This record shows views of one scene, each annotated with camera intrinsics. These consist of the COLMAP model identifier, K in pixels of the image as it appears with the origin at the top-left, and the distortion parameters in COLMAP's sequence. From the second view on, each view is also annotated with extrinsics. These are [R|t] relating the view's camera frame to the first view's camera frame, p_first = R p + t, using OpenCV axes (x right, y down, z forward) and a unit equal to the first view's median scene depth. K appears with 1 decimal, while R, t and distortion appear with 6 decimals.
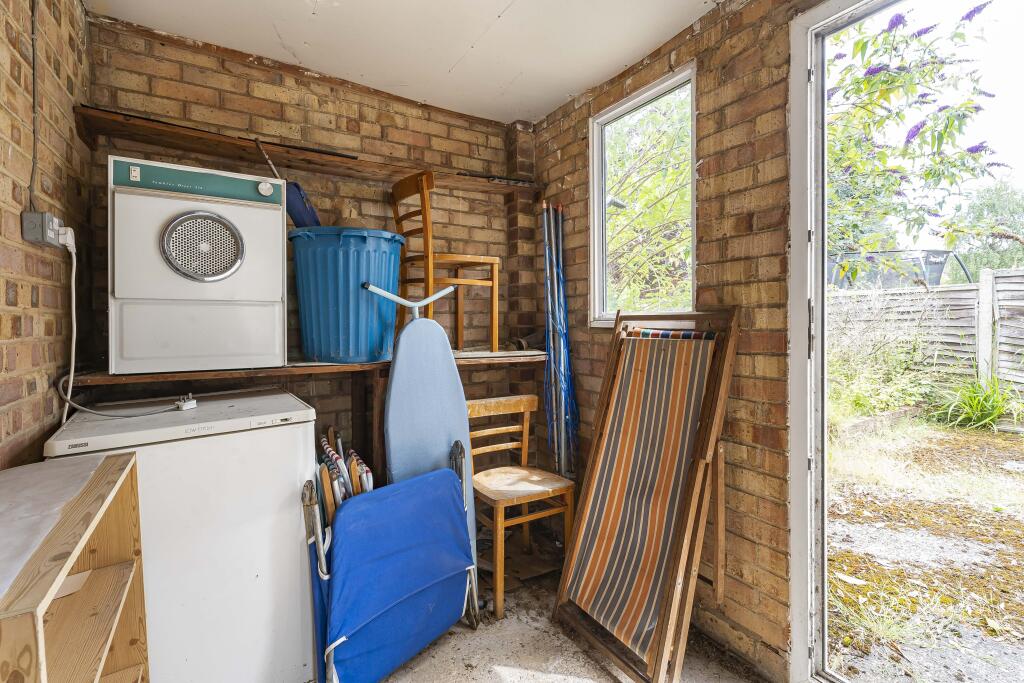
lens RADIAL K [[469.7, 0, 513.9], [0, 469.7, 331.3], [0, 0, 1]] dist [0.002002, 0.000272]
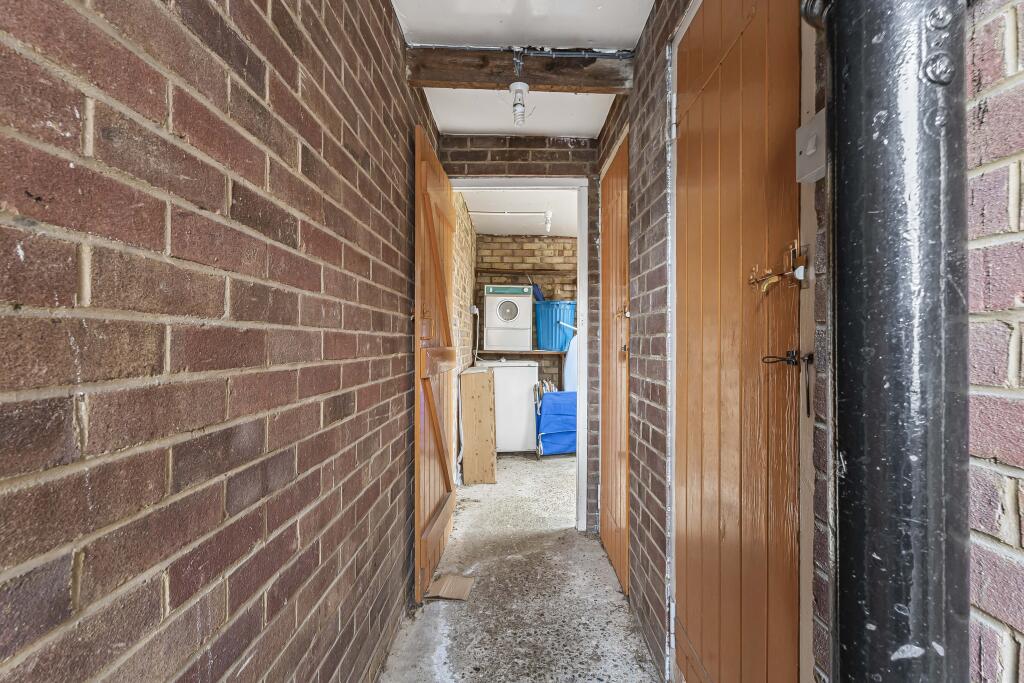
lens RADIAL K [[469.7, 0, 514.1], [0, 469.7, 341.4], [0, 0, 1]] dist [0.002002, 0.000272]
pose [[0.858967, 0.001806, -0.512028, 0.821882], [-0.016800, 0.999555, -0.024657, 0.083516], [0.511755, 0.029782, 0.858615, -1.395795]]
